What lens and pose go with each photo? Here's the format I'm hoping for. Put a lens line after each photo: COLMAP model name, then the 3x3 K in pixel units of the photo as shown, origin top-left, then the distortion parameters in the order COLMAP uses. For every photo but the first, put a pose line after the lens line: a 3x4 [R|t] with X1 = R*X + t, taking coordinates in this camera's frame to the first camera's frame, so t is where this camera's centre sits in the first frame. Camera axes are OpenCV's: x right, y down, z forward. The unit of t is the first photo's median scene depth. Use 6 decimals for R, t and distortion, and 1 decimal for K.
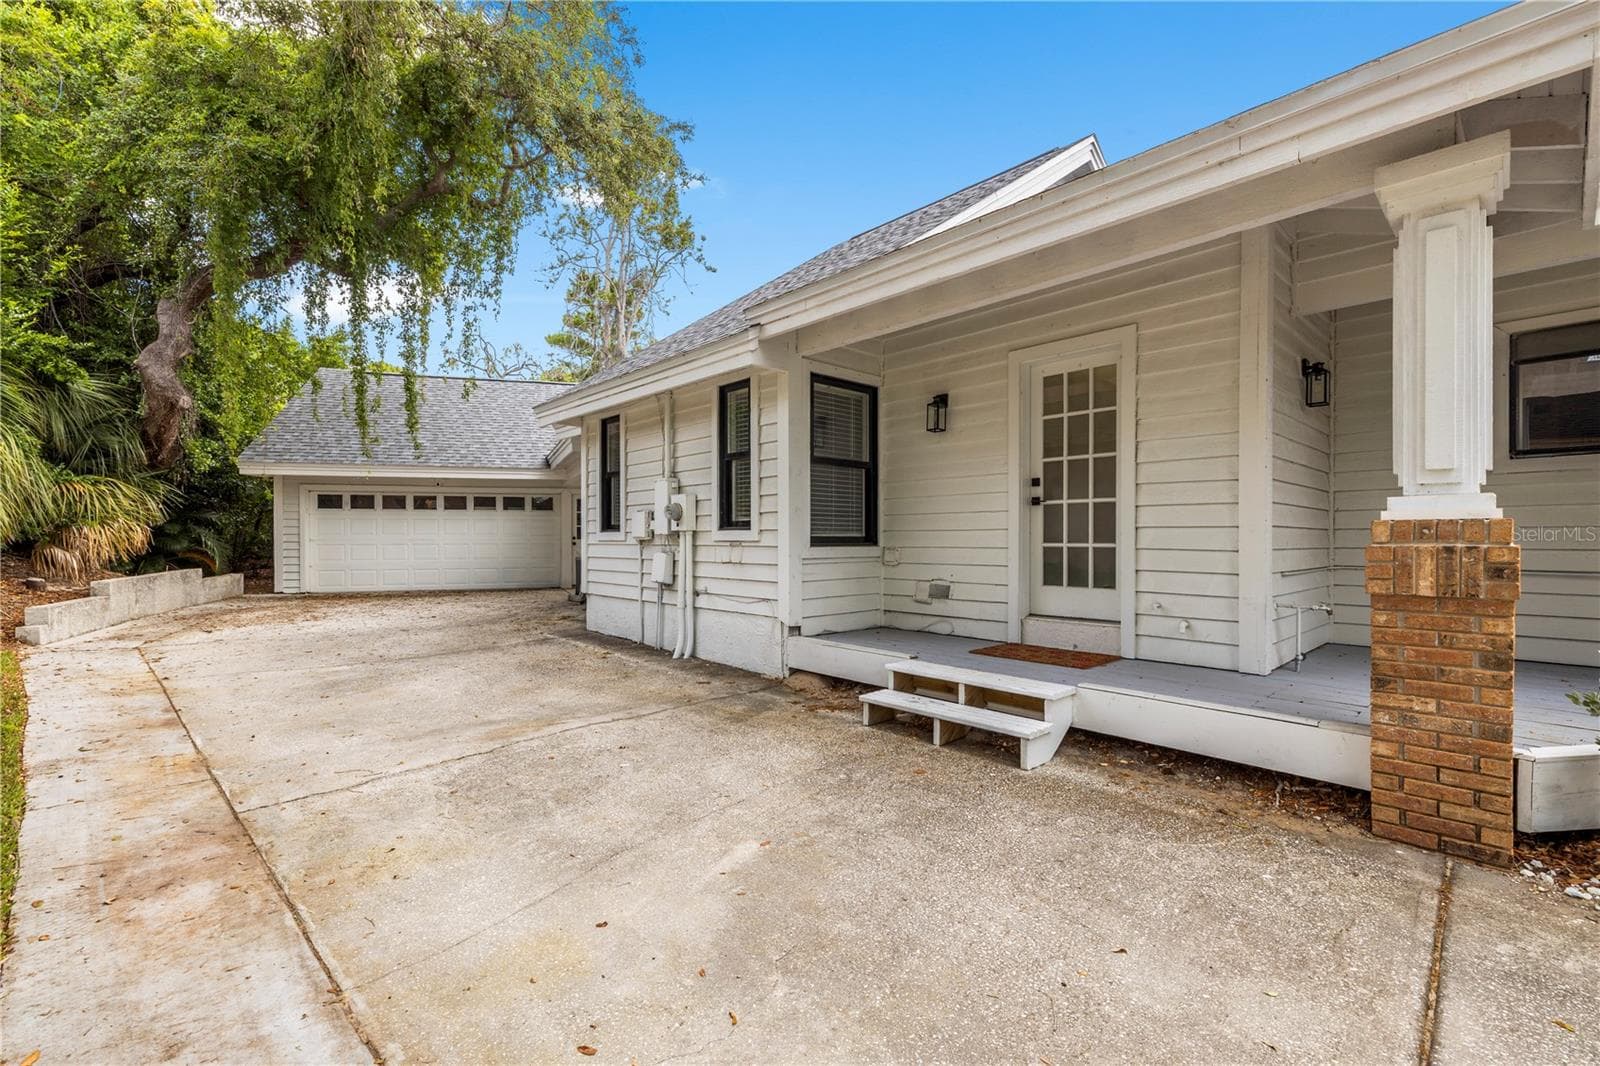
lens RADIAL K [[670.9, 0, 793.6], [0, 670.9, 540.5], [0, 0, 1]] dist [-0.001771, -0.000057]
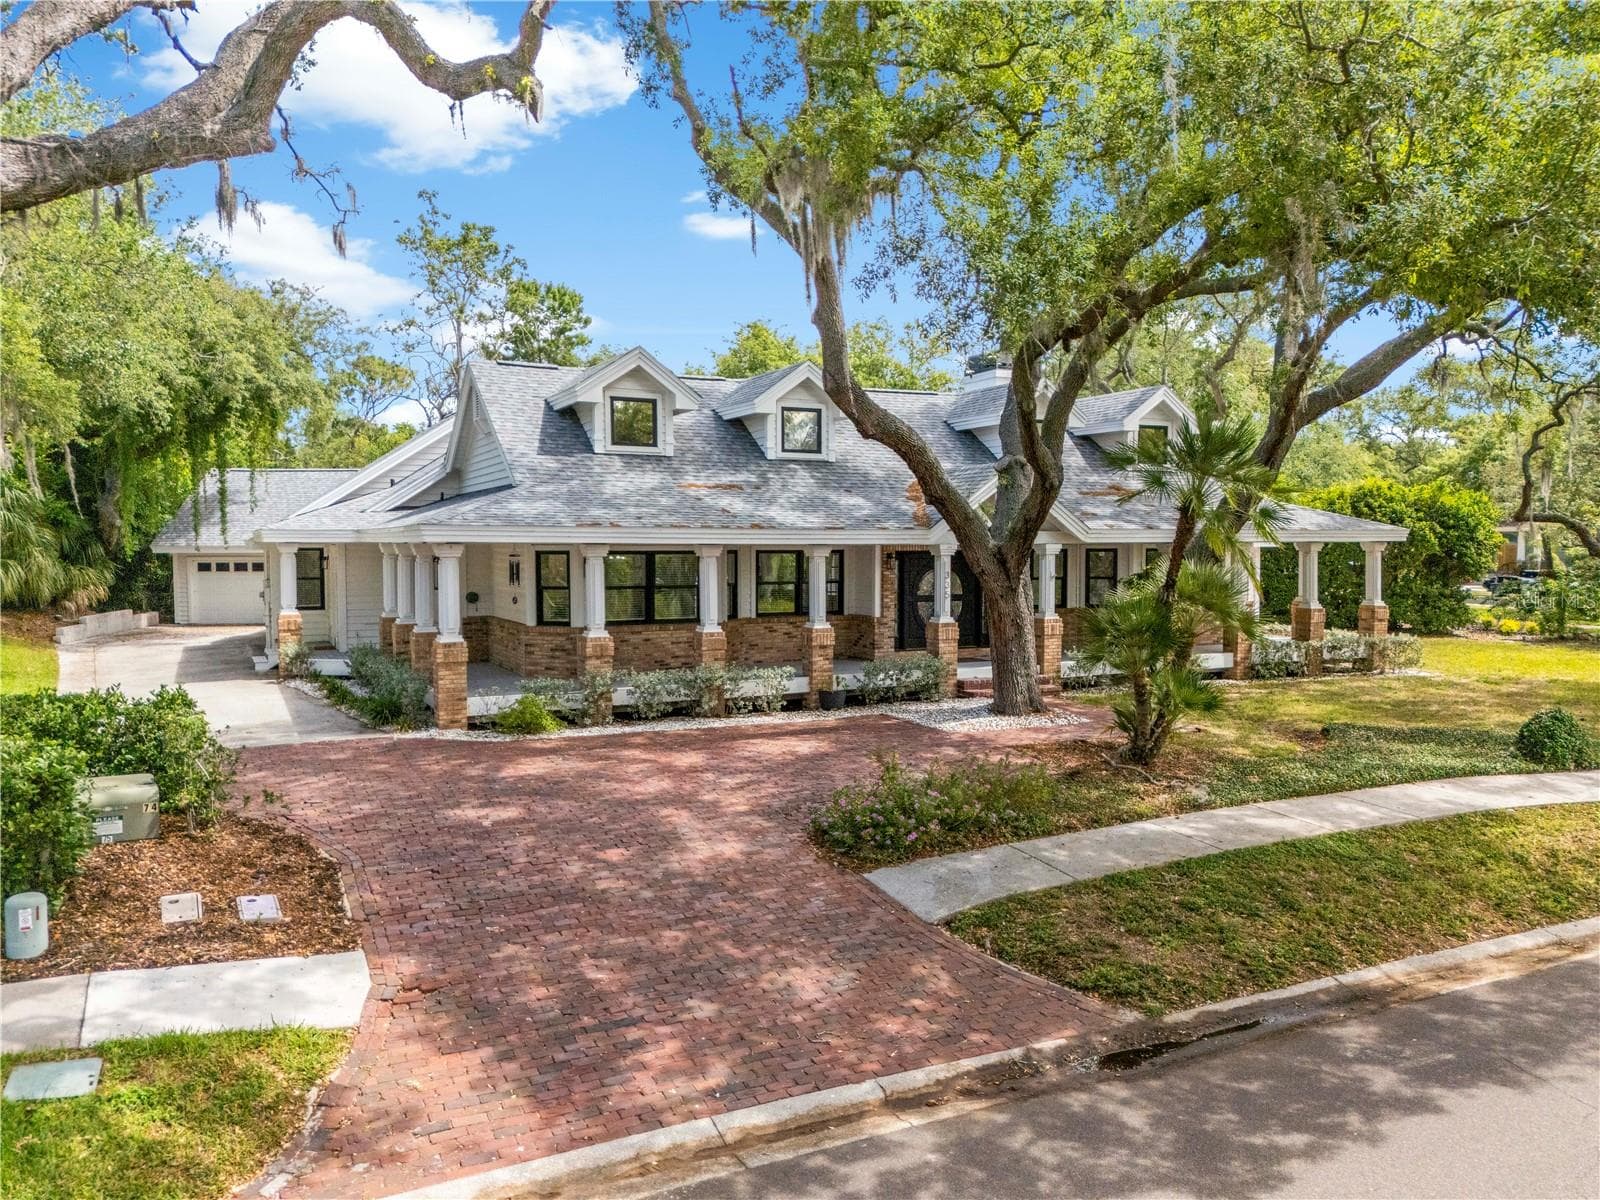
lens RADIAL K [[1183.2, 0, 807.9], [0, 1183.2, 610.3], [0, 0, 1]] dist [0.063088, -0.011714]
pose [[0.958848, 0.015981, -0.283470, 1.680483], [0.000345, 0.998348, 0.057450, -0.132923], [0.283920, -0.055183, 0.957259, -1.503421]]
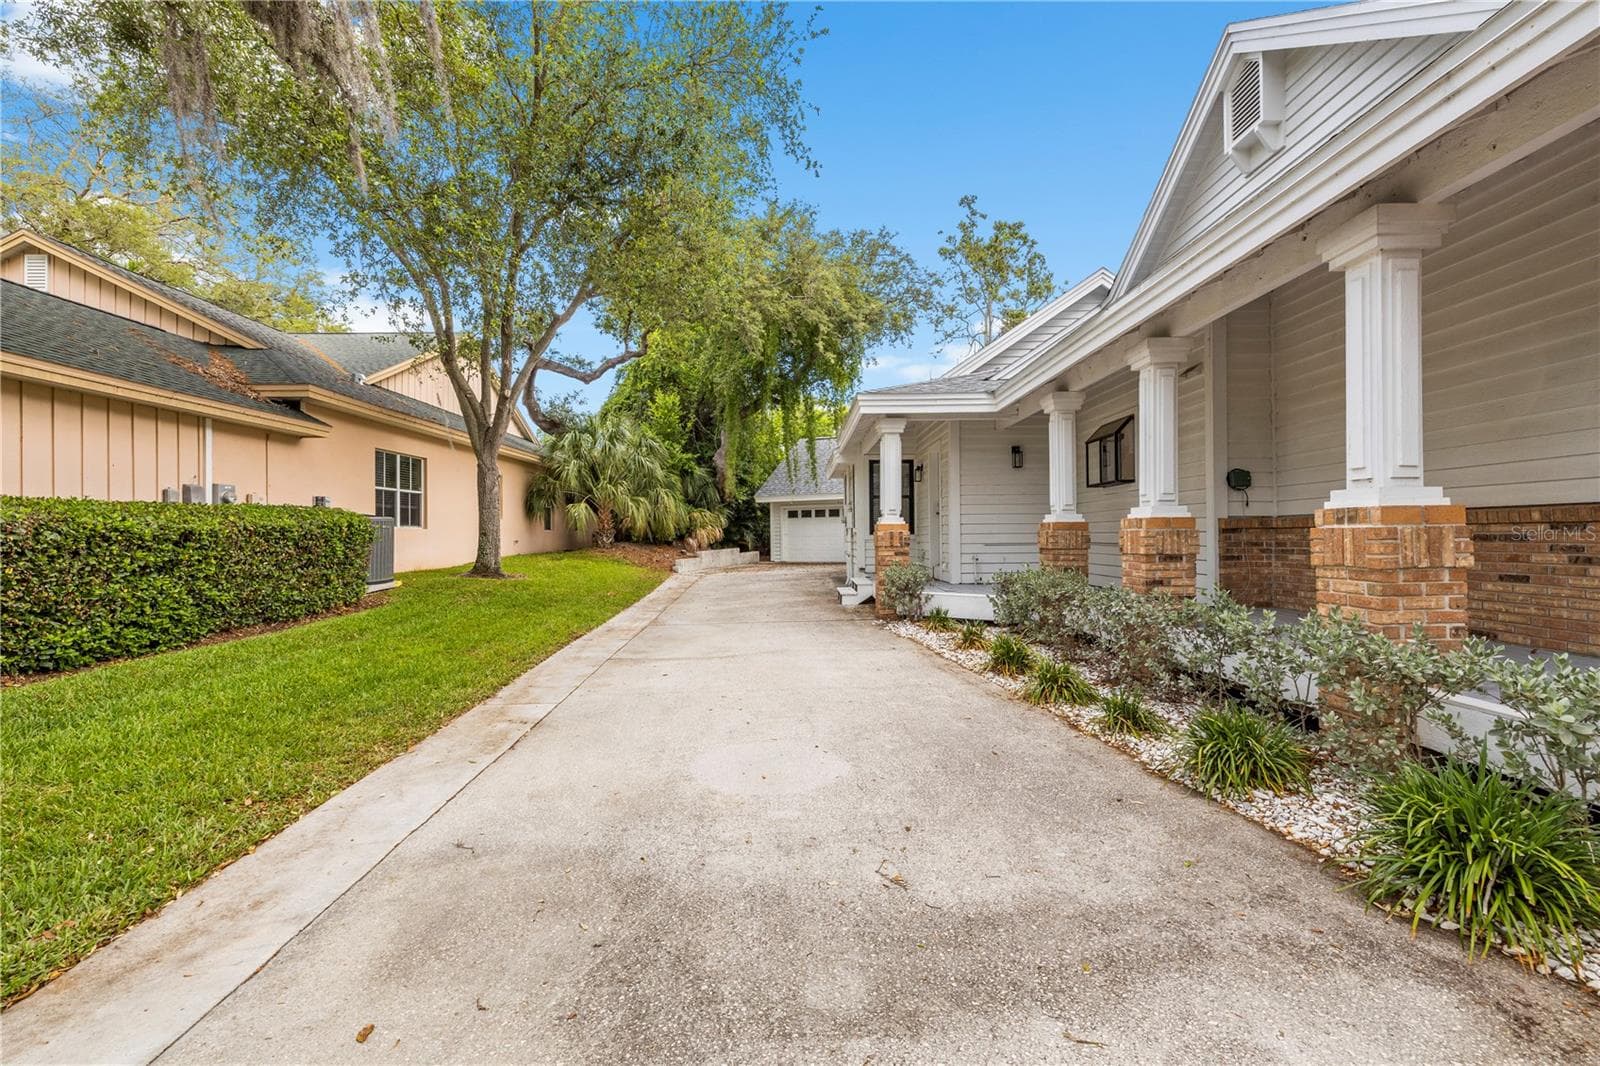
lens RADIAL K [[670.9, 0, 801.8], [0, 670.9, 537.2], [0, 0, 1]] dist [-0.001771, -0.000057]
pose [[0.732749, -0.006410, -0.680469, 0.683421], [0.009398, 0.999956, 0.000701, 0.006640], [0.680434, -0.006909, 0.732776, -0.415586]]
